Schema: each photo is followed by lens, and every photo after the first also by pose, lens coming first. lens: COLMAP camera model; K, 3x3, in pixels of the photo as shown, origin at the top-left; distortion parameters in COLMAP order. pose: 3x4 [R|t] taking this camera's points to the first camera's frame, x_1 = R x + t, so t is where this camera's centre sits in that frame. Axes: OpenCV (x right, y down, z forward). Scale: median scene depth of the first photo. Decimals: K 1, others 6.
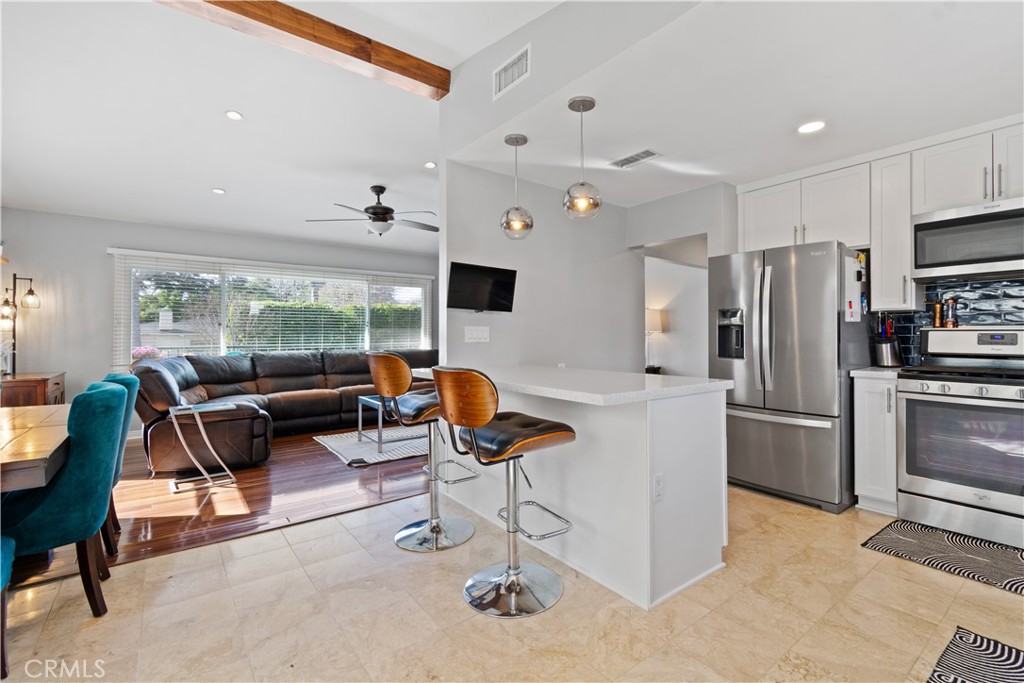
lens RADIAL K [[463.8, 0, 543.2], [0, 463.8, 337.9], [0, 0, 1]] dist [-0.002333, -0.000446]
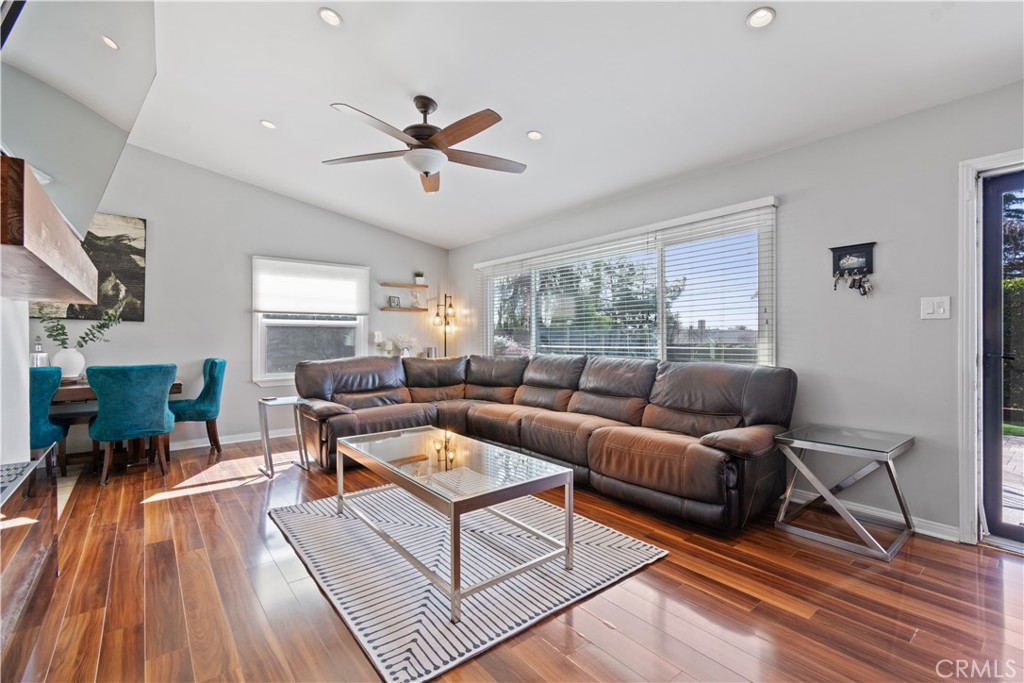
lens RADIAL K [[463.8, 0, 543.2], [0, 463.8, 337.9], [0, 0, 1]] dist [-0.002333, -0.000446]
pose [[0.036665, -0.000558, -0.999327, 0.478258], [0.003097, 0.999995, -0.000445, 0.000896], [0.999323, -0.003079, 0.036666, 1.912619]]
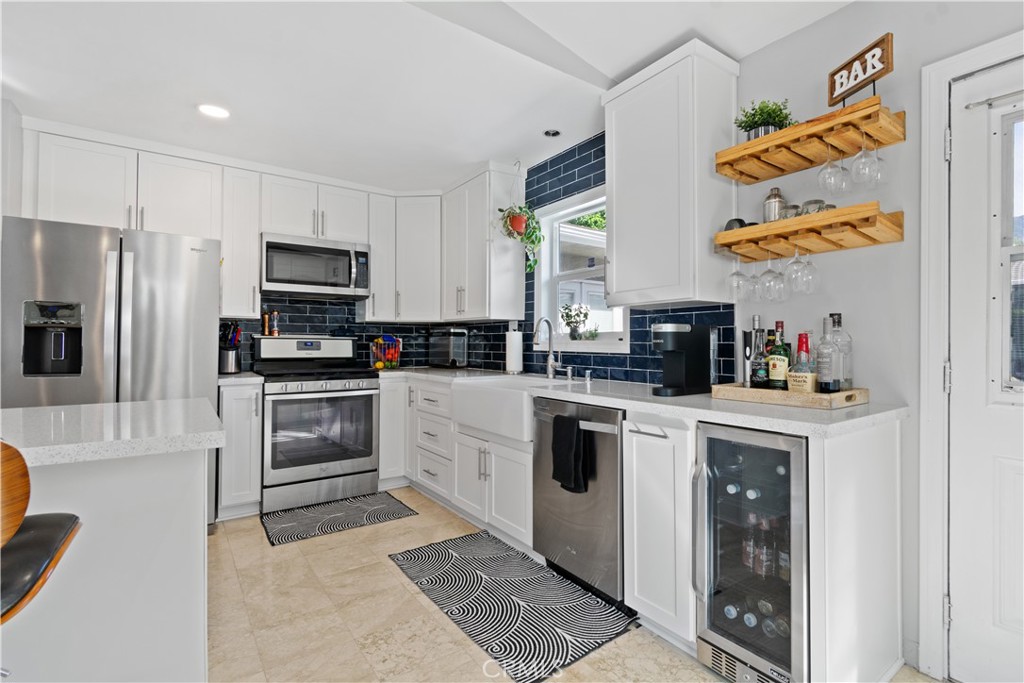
lens RADIAL K [[485.9, 0, 550.6], [0, 485.9, 339.7], [0, 0, 1]] dist [-0.002503, -0.001819]
pose [[0.016887, 0.008050, 0.999825, -0.308459], [-0.001444, 0.999967, -0.008026, -0.003405], [-0.999856, -0.001308, 0.016898, 0.281973]]
